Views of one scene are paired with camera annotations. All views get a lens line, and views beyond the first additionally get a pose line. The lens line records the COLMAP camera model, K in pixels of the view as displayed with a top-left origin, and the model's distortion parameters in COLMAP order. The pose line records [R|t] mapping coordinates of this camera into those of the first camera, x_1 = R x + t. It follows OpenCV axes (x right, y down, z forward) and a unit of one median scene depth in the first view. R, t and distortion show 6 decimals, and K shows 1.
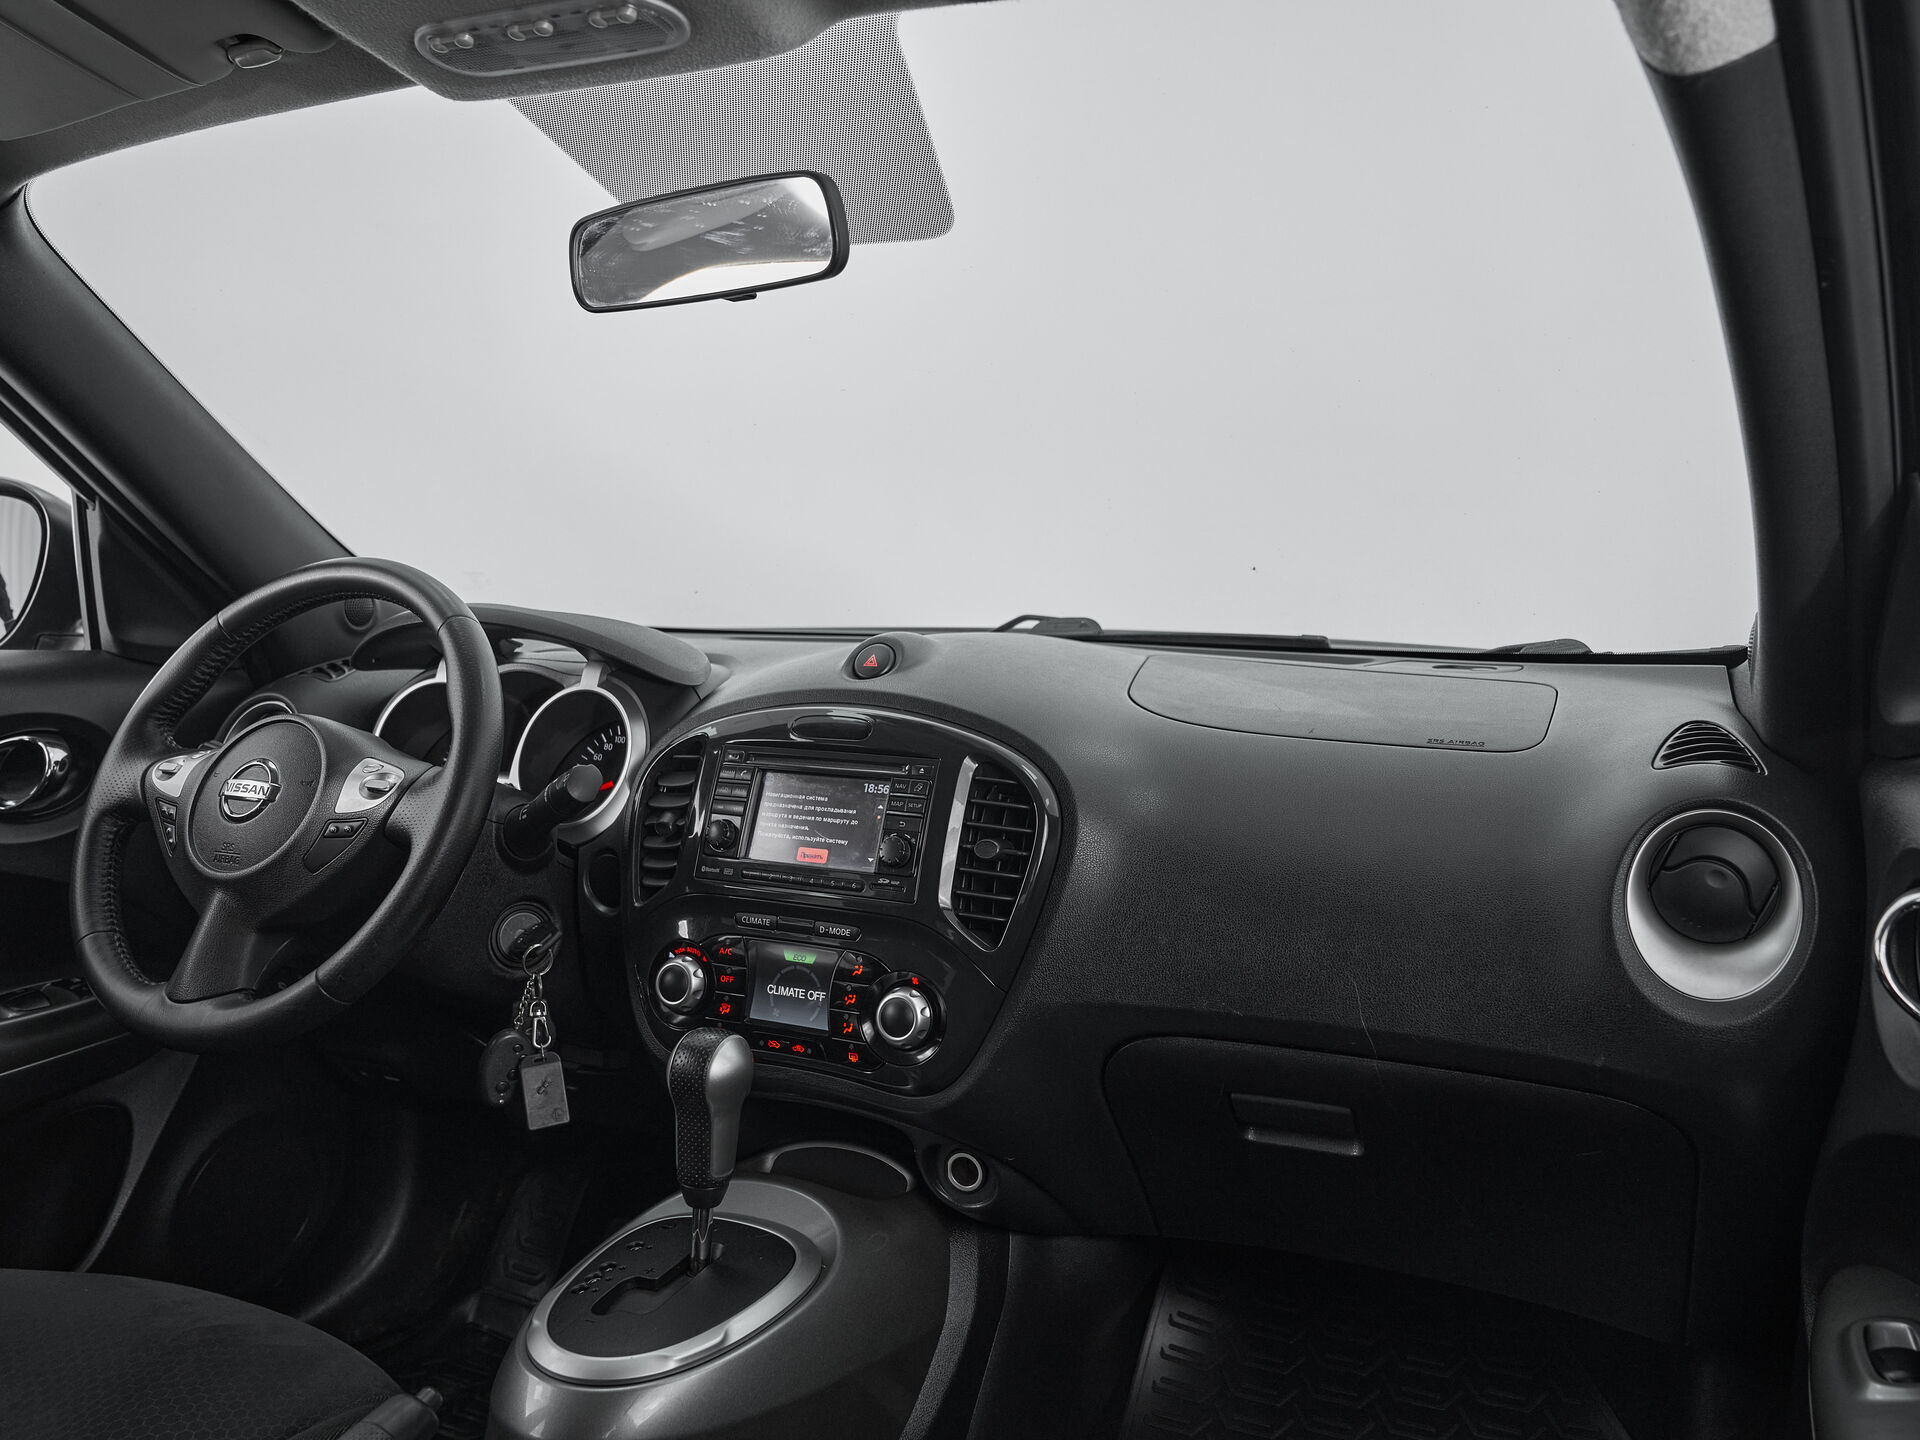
lens RADIAL K [[1459.6, 0, 988.3], [0, 1459.6, 728.4], [0, 0, 1]] dist [0.023679, -0.031537]
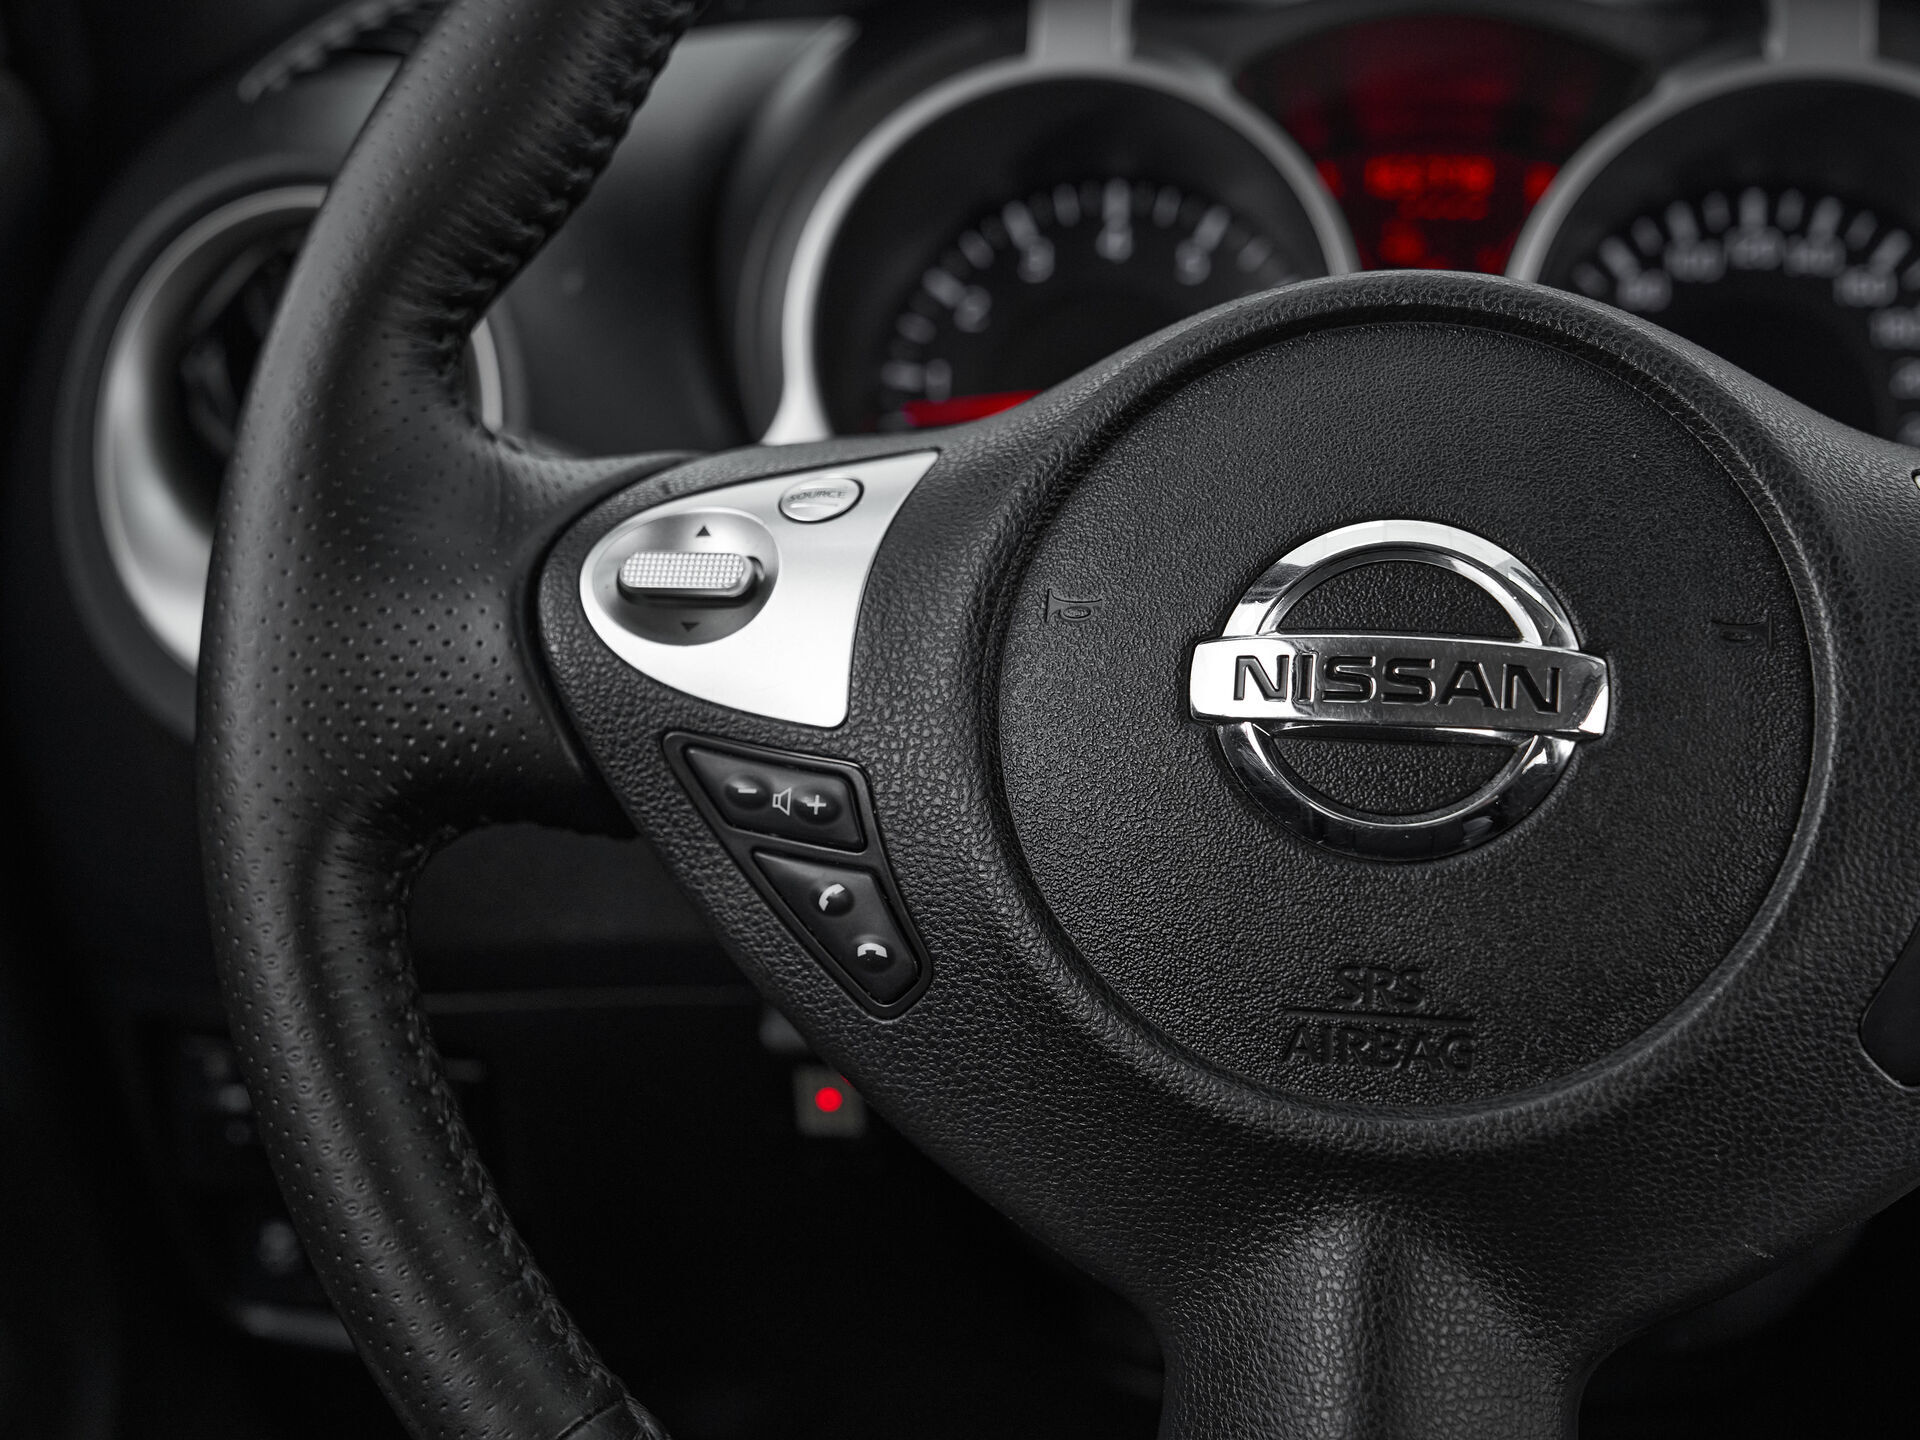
lens RADIAL K [[3081.3, 0, 849.0], [0, 3081.3, 750.4], [0, 0, 1]] dist [-0.048323, 0.000000]
pose [[0.978397, -0.095394, 0.183412, -0.649240], [0.054912, 0.975223, 0.214300, -0.041257], [-0.199311, -0.199599, 0.959393, 0.616608]]
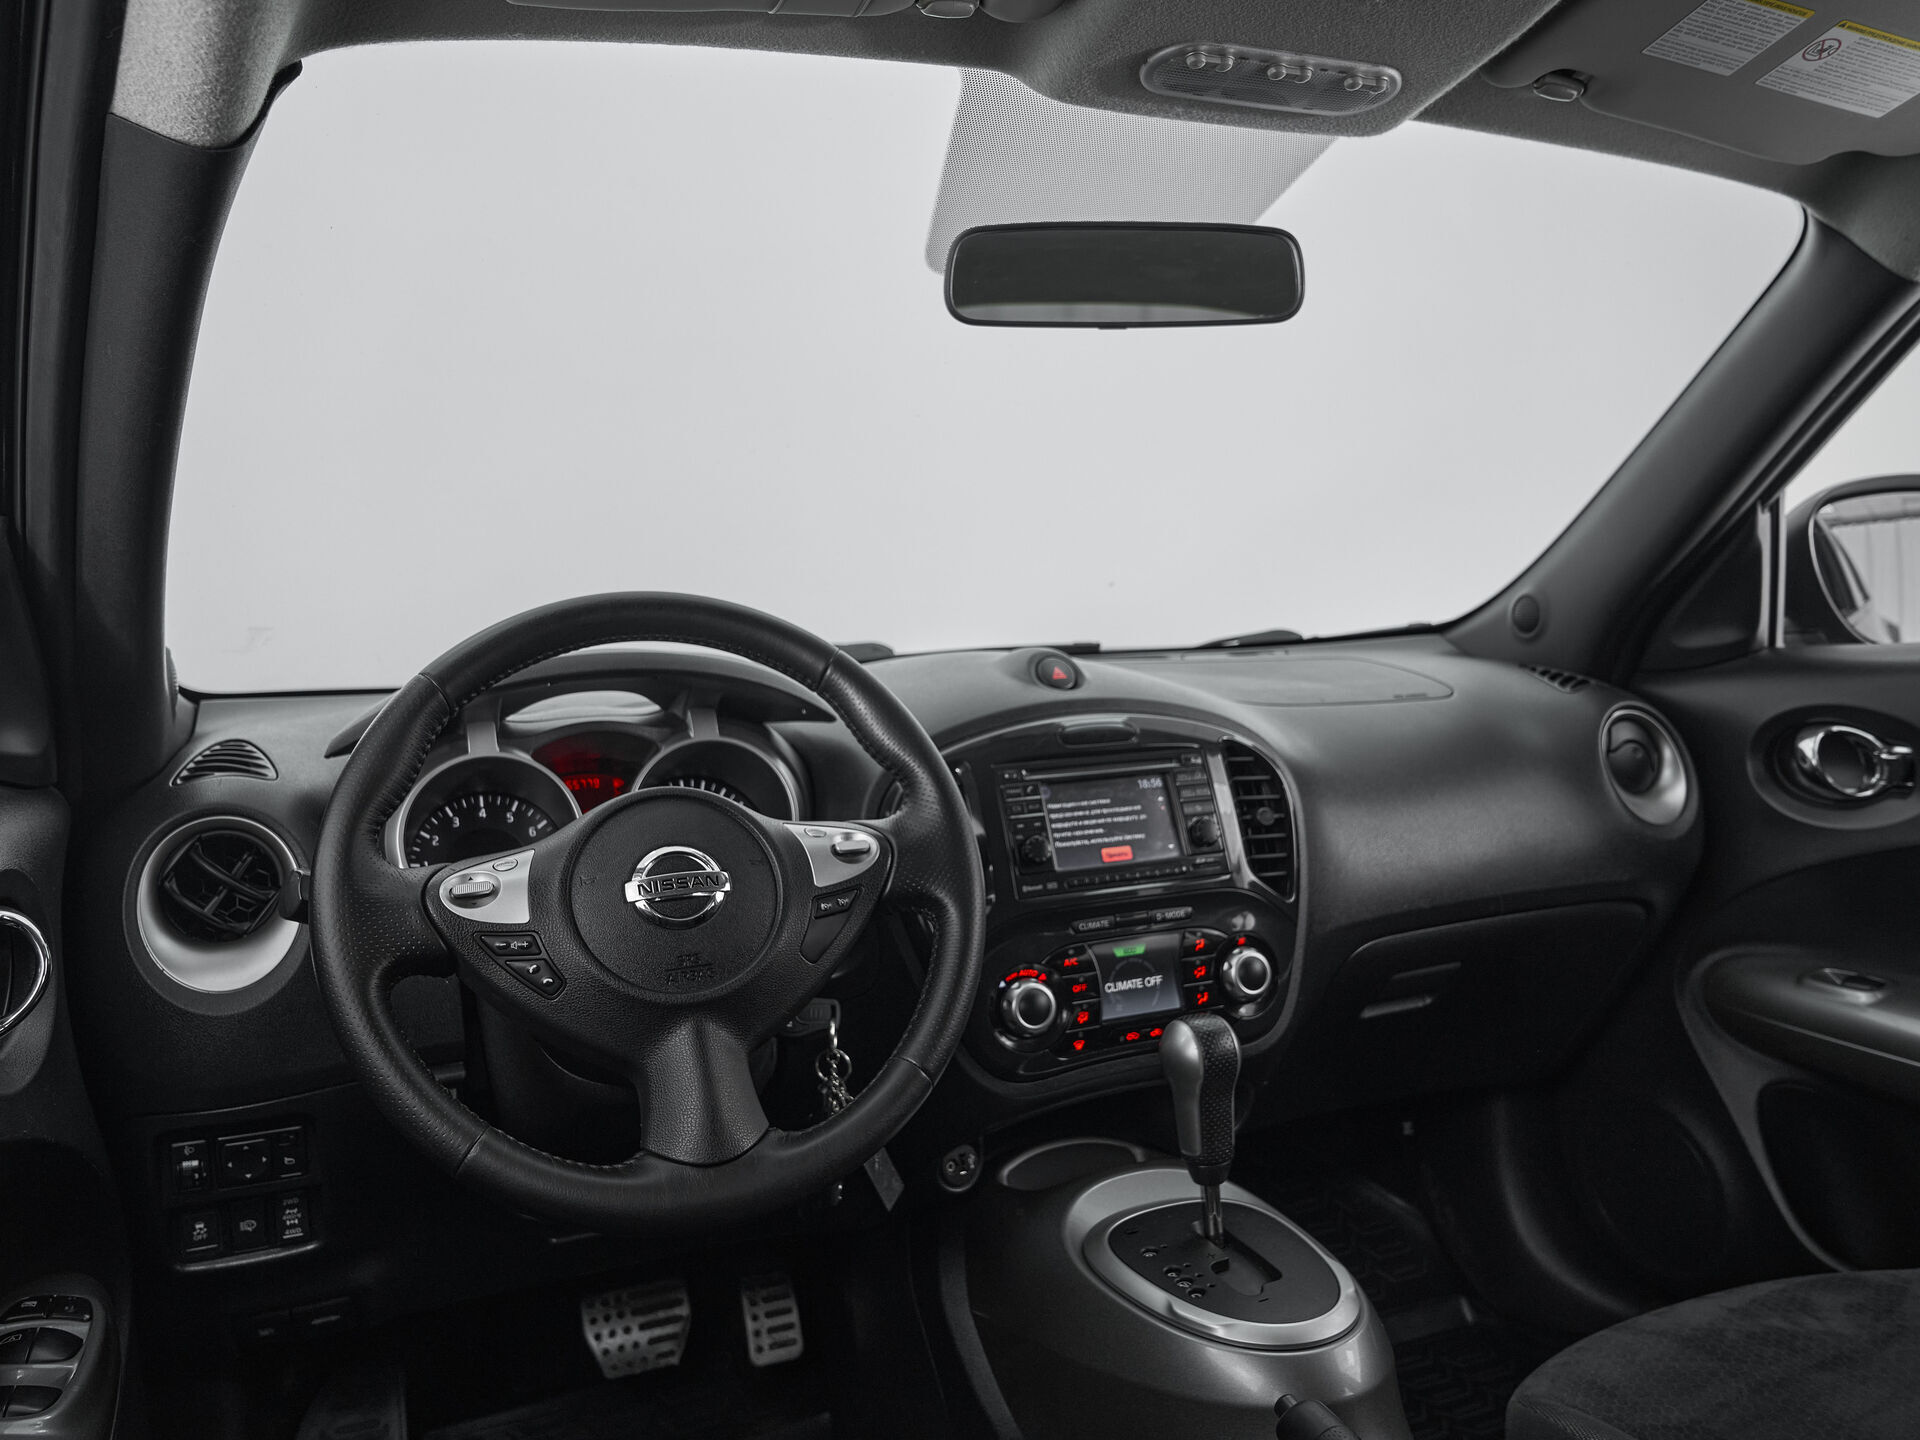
lens RADIAL K [[1459.6, 0, 935.0], [0, 1459.6, 740.7], [0, 0, 1]] dist [0.023679, -0.031537]
pose [[0.690359, -0.104318, 0.715906, -0.959297], [0.126492, 0.991712, 0.022530, -0.034911], [-0.712323, 0.075003, 0.697833, 0.349211]]
